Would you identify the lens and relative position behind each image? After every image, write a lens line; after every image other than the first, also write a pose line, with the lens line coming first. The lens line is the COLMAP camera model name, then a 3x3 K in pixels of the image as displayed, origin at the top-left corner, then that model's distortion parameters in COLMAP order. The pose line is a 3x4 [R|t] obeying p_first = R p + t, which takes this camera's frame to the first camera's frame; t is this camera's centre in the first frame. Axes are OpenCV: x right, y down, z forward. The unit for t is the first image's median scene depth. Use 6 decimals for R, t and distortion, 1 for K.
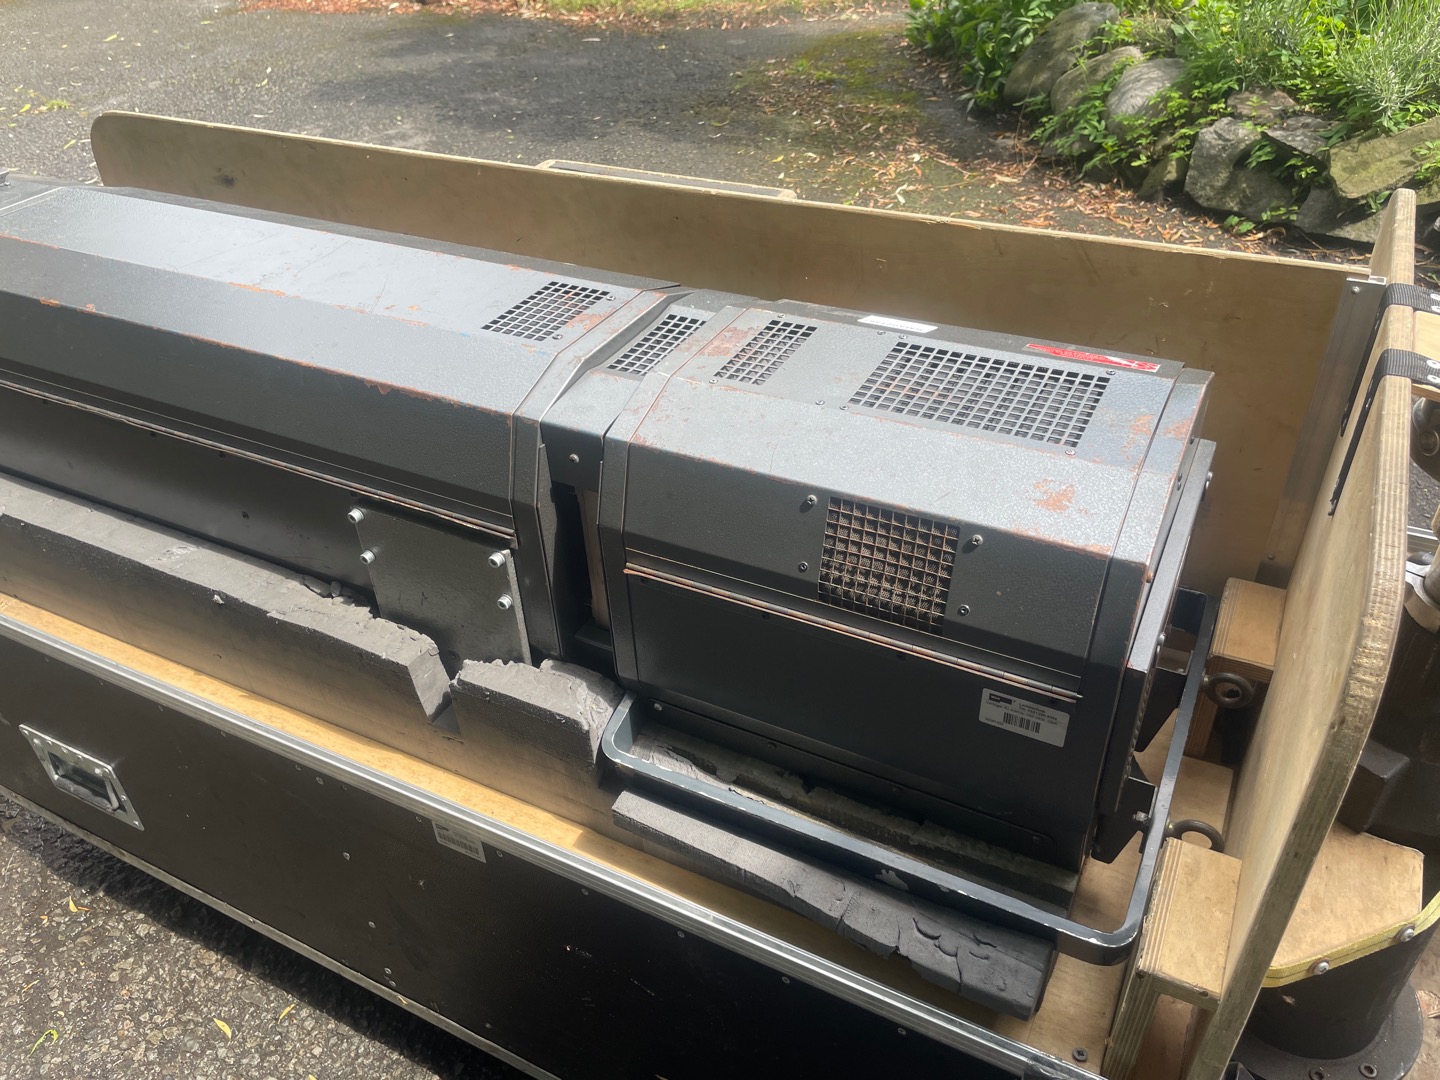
lens RADIAL K [[1110.1, 0, 710.9], [0, 1110.1, 540.1], [0, 0, 1]] dist [0.081872, -0.124351]
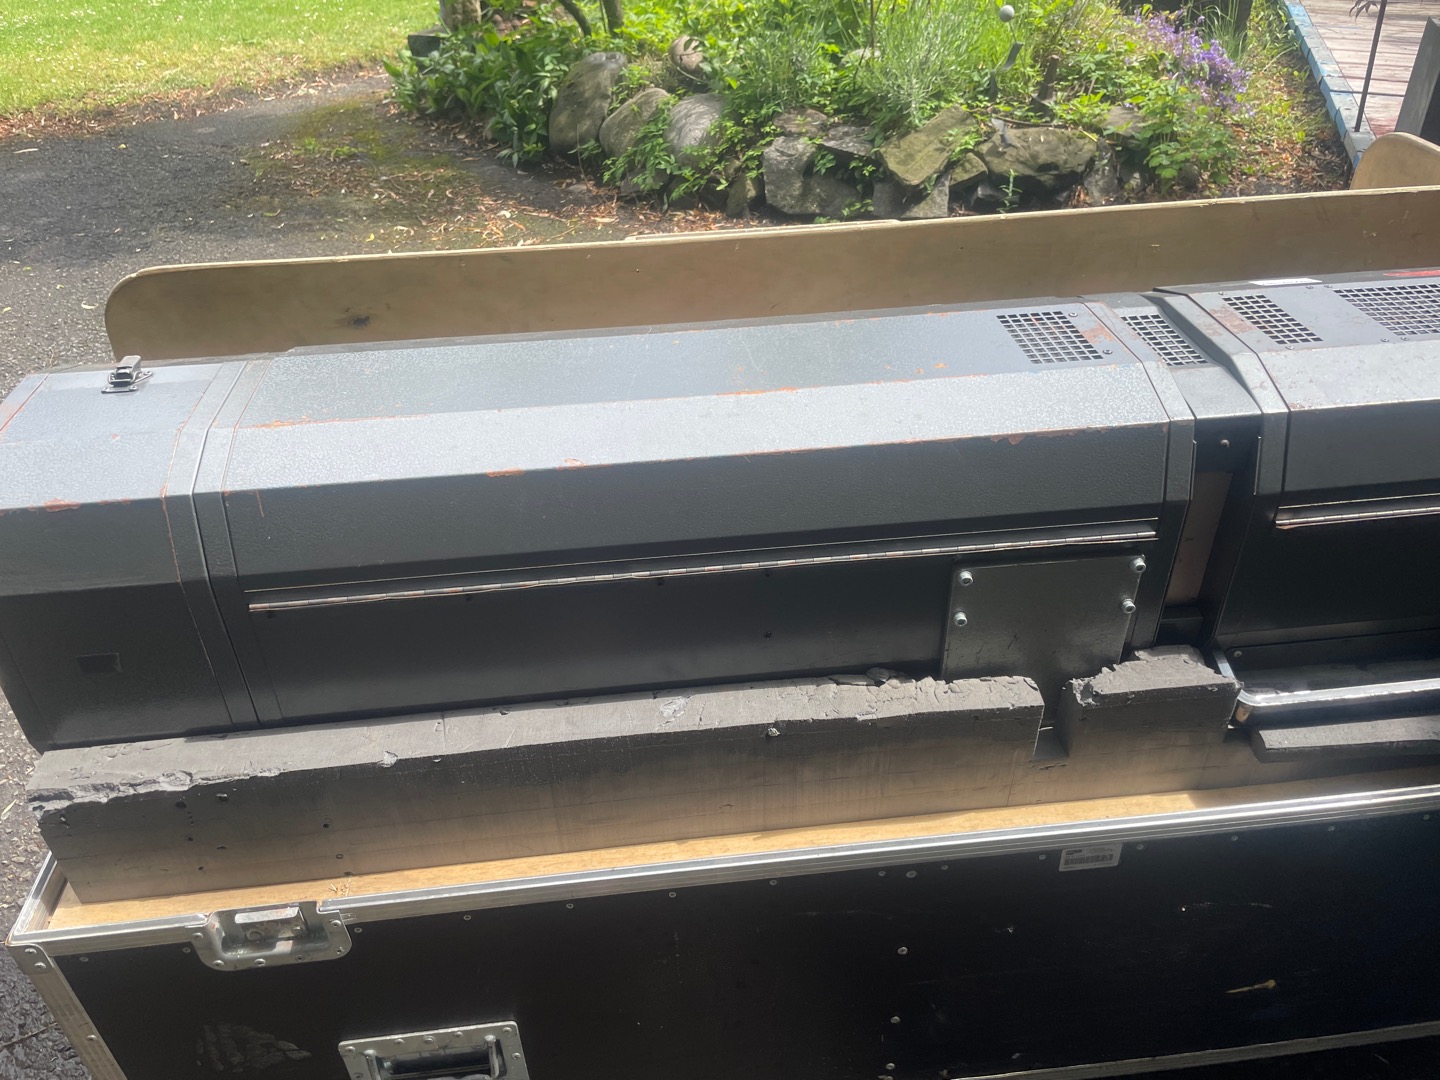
lens RADIAL K [[1110.1, 0, 710.9], [0, 1110.1, 540.1], [0, 0, 1]] dist [0.081872, -0.124351]
pose [[0.831392, -0.294983, 0.470926, -0.264475], [0.316293, 0.948000, 0.035420, -0.044105], [-0.456887, 0.119503, 0.881461, 0.063332]]
